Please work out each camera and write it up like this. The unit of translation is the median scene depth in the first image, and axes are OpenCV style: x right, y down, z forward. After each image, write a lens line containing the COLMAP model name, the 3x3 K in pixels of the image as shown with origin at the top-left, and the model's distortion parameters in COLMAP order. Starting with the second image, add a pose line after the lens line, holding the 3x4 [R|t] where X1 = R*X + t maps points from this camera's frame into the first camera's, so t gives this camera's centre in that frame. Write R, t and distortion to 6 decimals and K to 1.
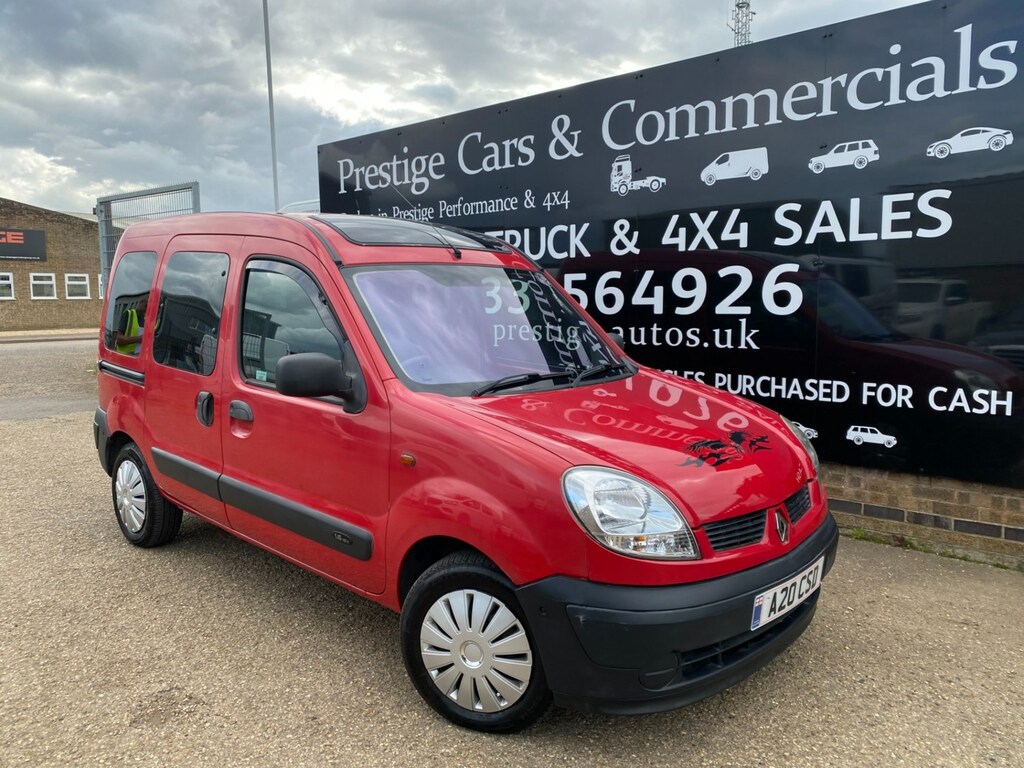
lens RADIAL K [[779.5, 0, 514.6], [0, 779.5, 380.5], [0, 0, 1]] dist [0.034043, -0.041141]
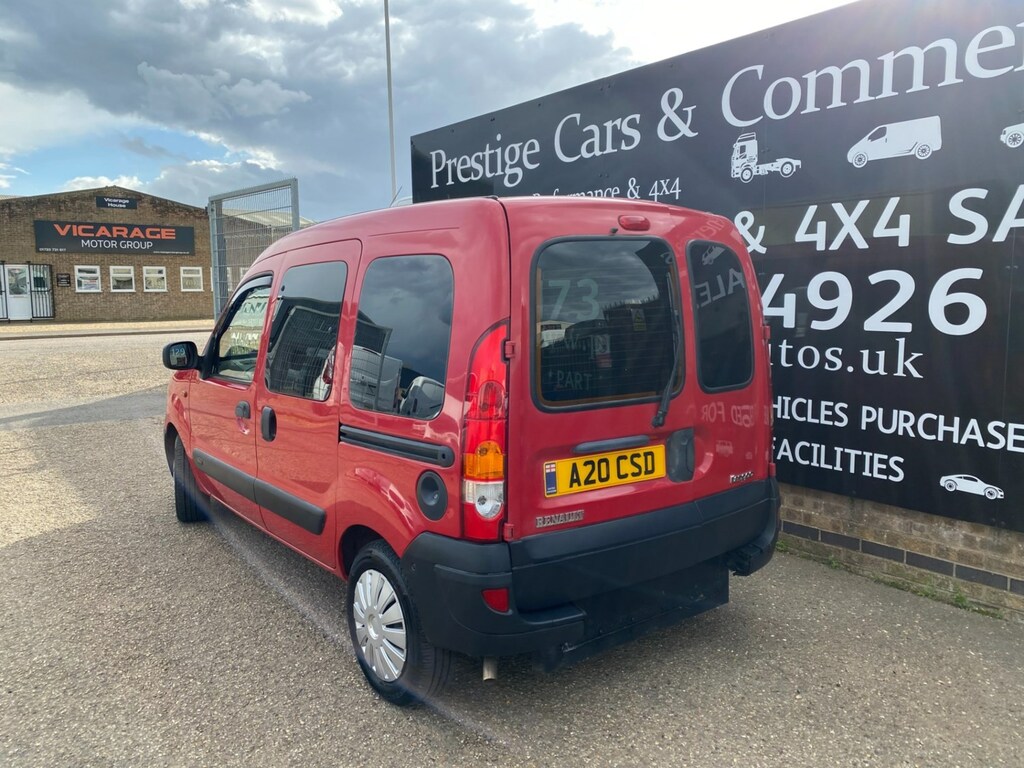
lens RADIAL K [[779.5, 0, 501.4], [0, 779.5, 378.2], [0, 0, 1]] dist [0.034043, -0.041141]
pose [[0.983953, 0.020351, -0.177266, 0.038308], [-0.018424, 0.999752, 0.012508, -0.039584], [0.177476, -0.009041, 0.984084, 0.154375]]
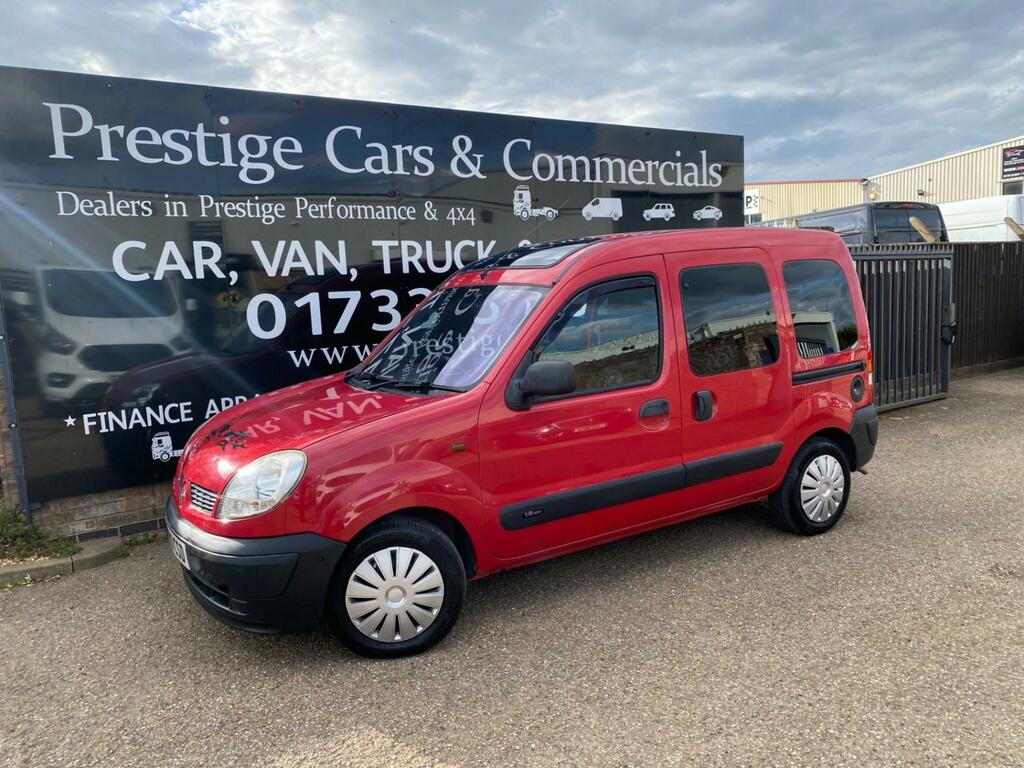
lens RADIAL K [[779.5, 0, 518.3], [0, 779.5, 386.1], [0, 0, 1]] dist [0.034043, -0.041141]
pose [[0.255350, -0.124929, 0.958744, -1.082245], [0.143955, 0.985477, 0.090072, -0.102349], [-0.956072, 0.115016, 0.269625, 0.764905]]
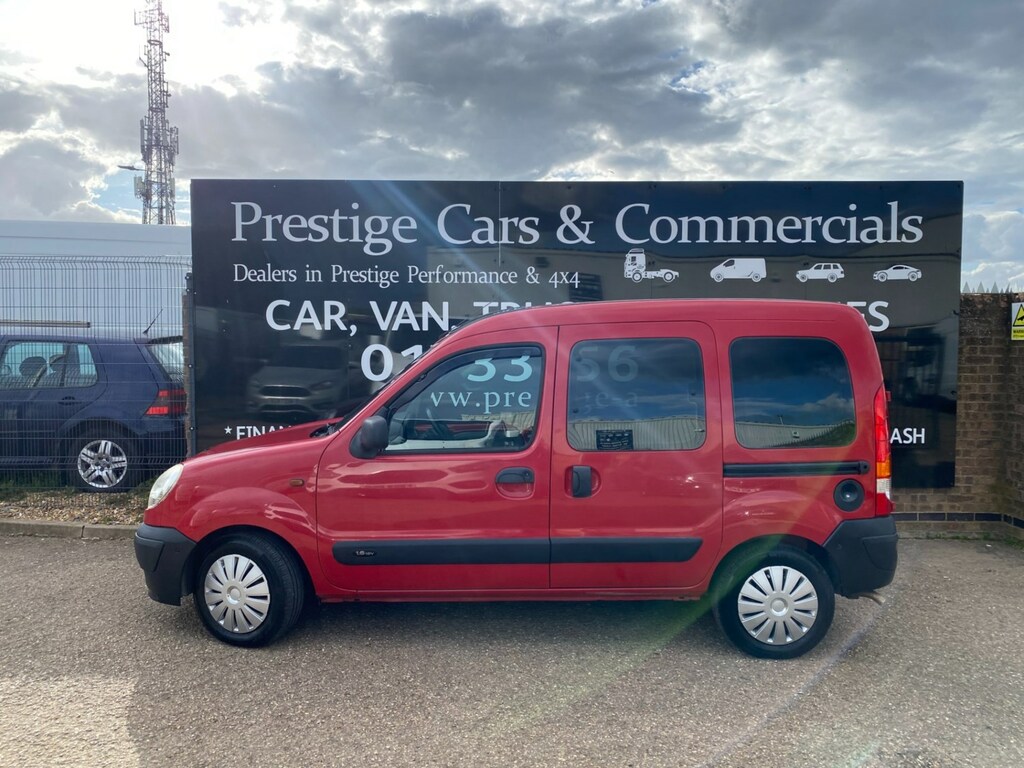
lens RADIAL K [[779.5, 0, 512.4], [0, 779.5, 384.4], [0, 0, 1]] dist [0.034043, -0.041141]
pose [[0.741874, -0.026196, 0.670027, -0.841468], [0.061127, 0.997718, -0.028674, -0.063791], [-0.667747, 0.062229, 0.741782, 0.277912]]
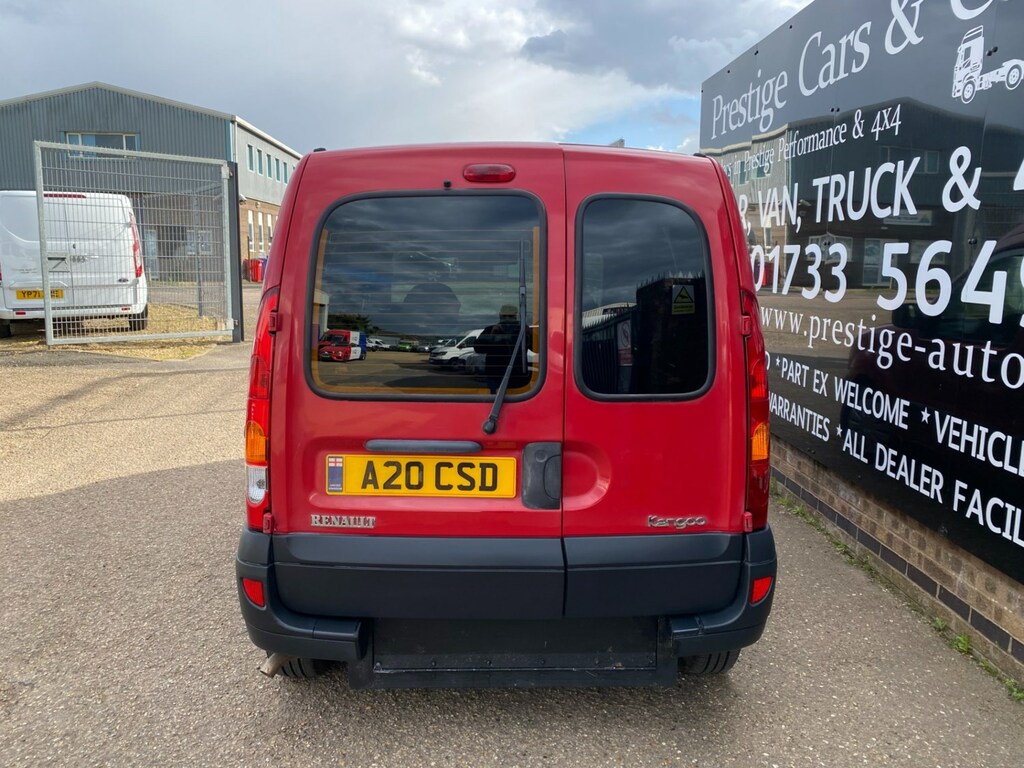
lens RADIAL K [[779.5, 0, 508.4], [0, 779.5, 375.0], [0, 0, 1]] dist [0.034043, -0.041141]
pose [[0.701094, 0.124218, -0.702166, 0.343650], [-0.088512, 0.992254, 0.087160, -0.070298], [0.707554, 0.001042, 0.706658, 0.404484]]
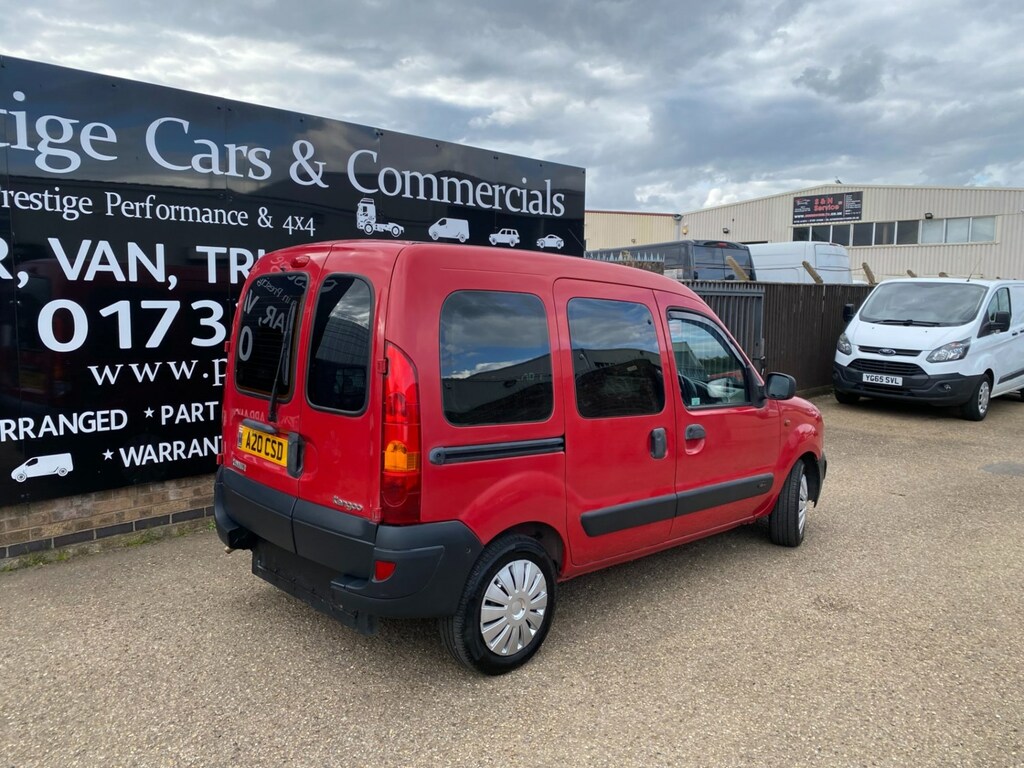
lens RADIAL K [[779.5, 0, 523.5], [0, 779.5, 373.8], [0, 0, 1]] dist [0.034043, -0.041141]
pose [[0.033028, -0.091705, 0.995238, -1.043191], [0.092314, 0.991805, 0.088325, -0.123794], [-0.995182, 0.088957, 0.041223, 0.796121]]
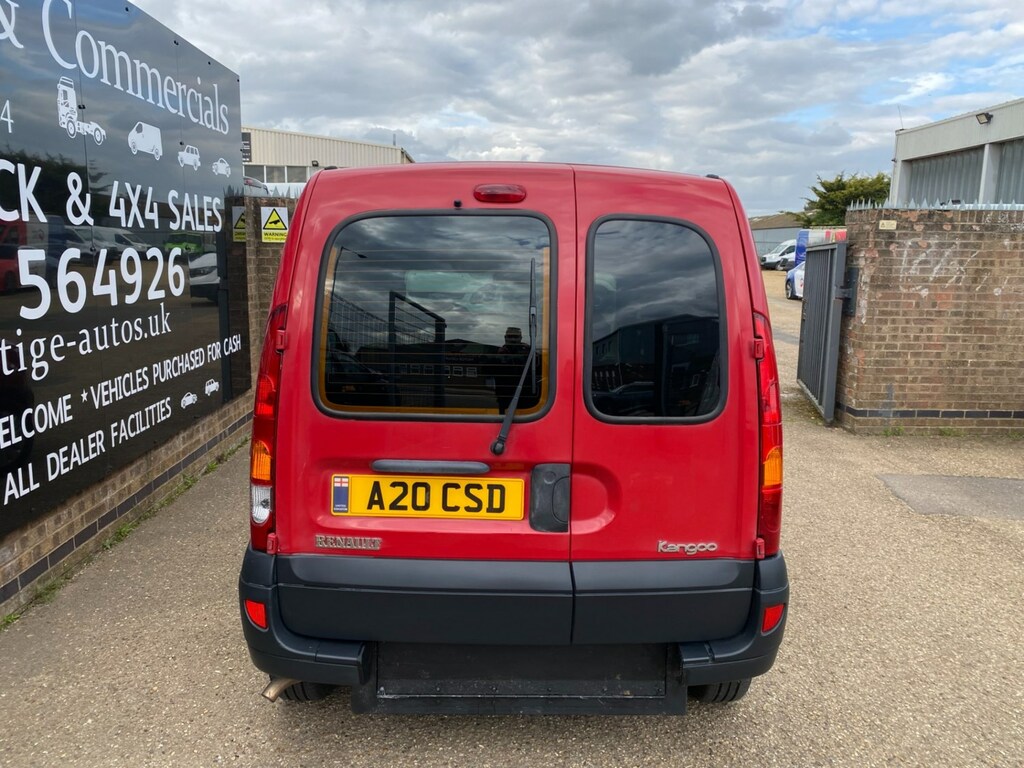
lens RADIAL K [[779.5, 0, 520.0], [0, 779.5, 376.3], [0, 0, 1]] dist [0.034043, -0.041141]
pose [[-0.699344, -0.120939, 0.704480, -0.681750], [0.061465, 0.971757, 0.227839, -0.176194], [-0.712138, 0.202639, -0.672158, 1.298236]]
